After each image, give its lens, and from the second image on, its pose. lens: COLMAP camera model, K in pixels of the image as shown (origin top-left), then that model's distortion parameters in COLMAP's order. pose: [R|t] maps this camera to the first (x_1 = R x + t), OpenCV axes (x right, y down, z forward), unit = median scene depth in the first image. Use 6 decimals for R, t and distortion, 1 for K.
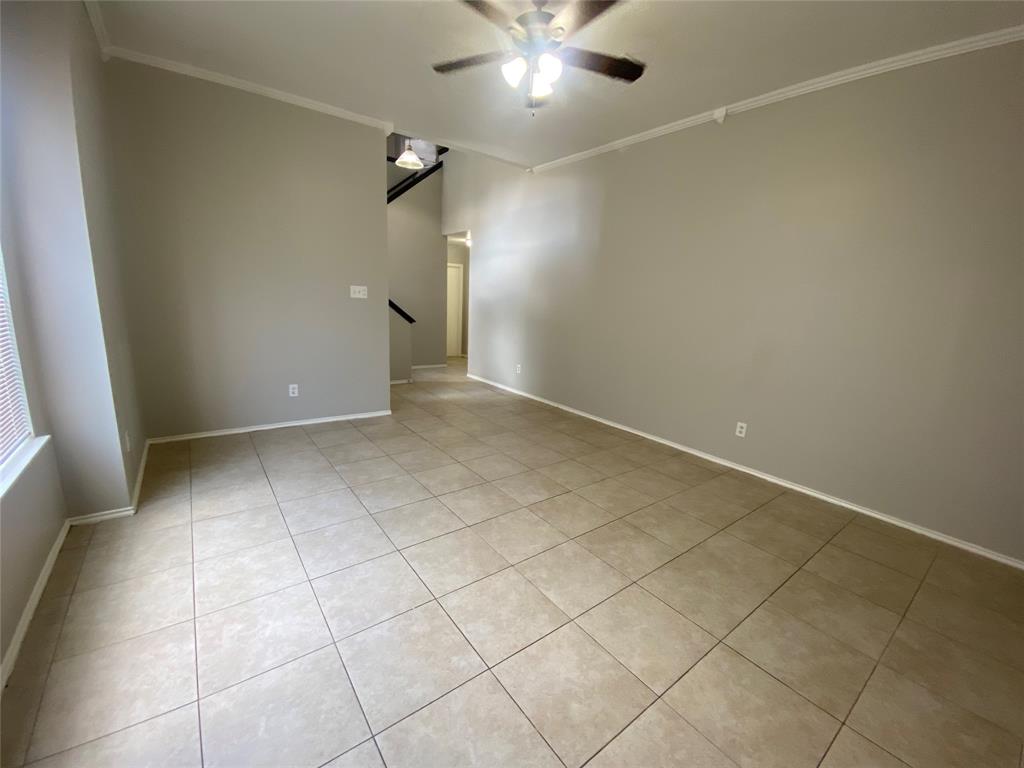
lens RADIAL K [[416.8, 0, 513.8], [0, 416.8, 386.8], [0, 0, 1]] dist [0.038563, -0.028295]
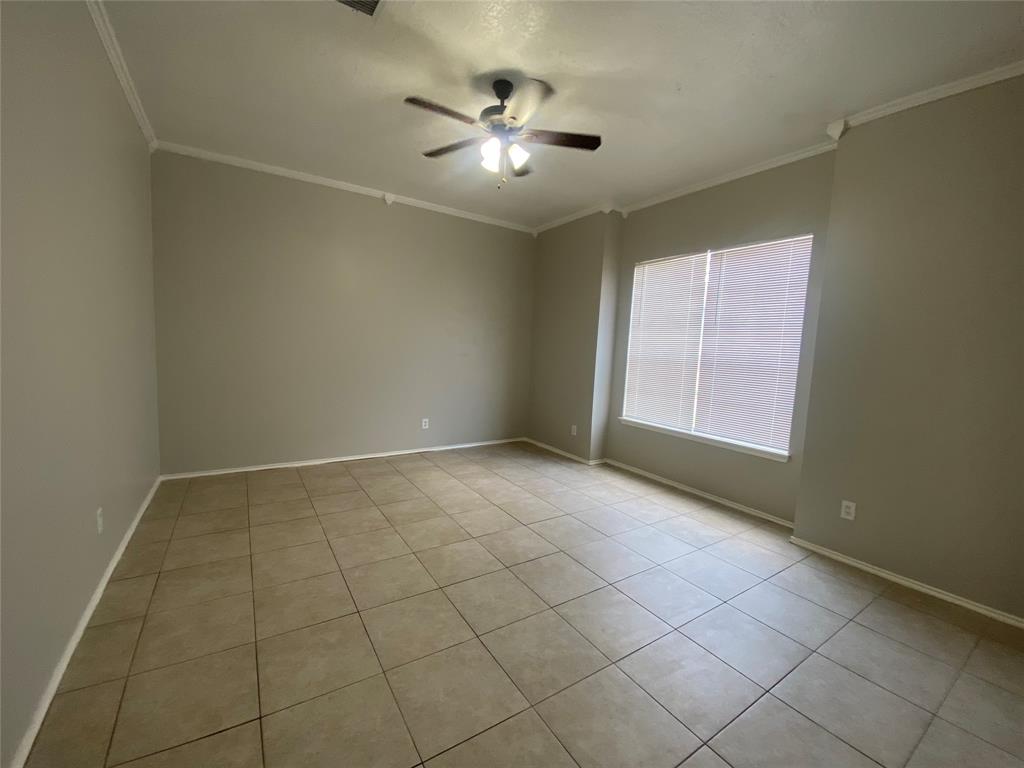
lens RADIAL K [[416.8, 0, 513.8], [0, 416.8, 386.8], [0, 0, 1]] dist [0.038563, -0.028295]
pose [[-0.993011, -0.101711, 0.059859, -0.107473], [-0.078378, 0.947553, 0.309840, -0.448578], [-0.088234, 0.302983, -0.948903, 2.065751]]
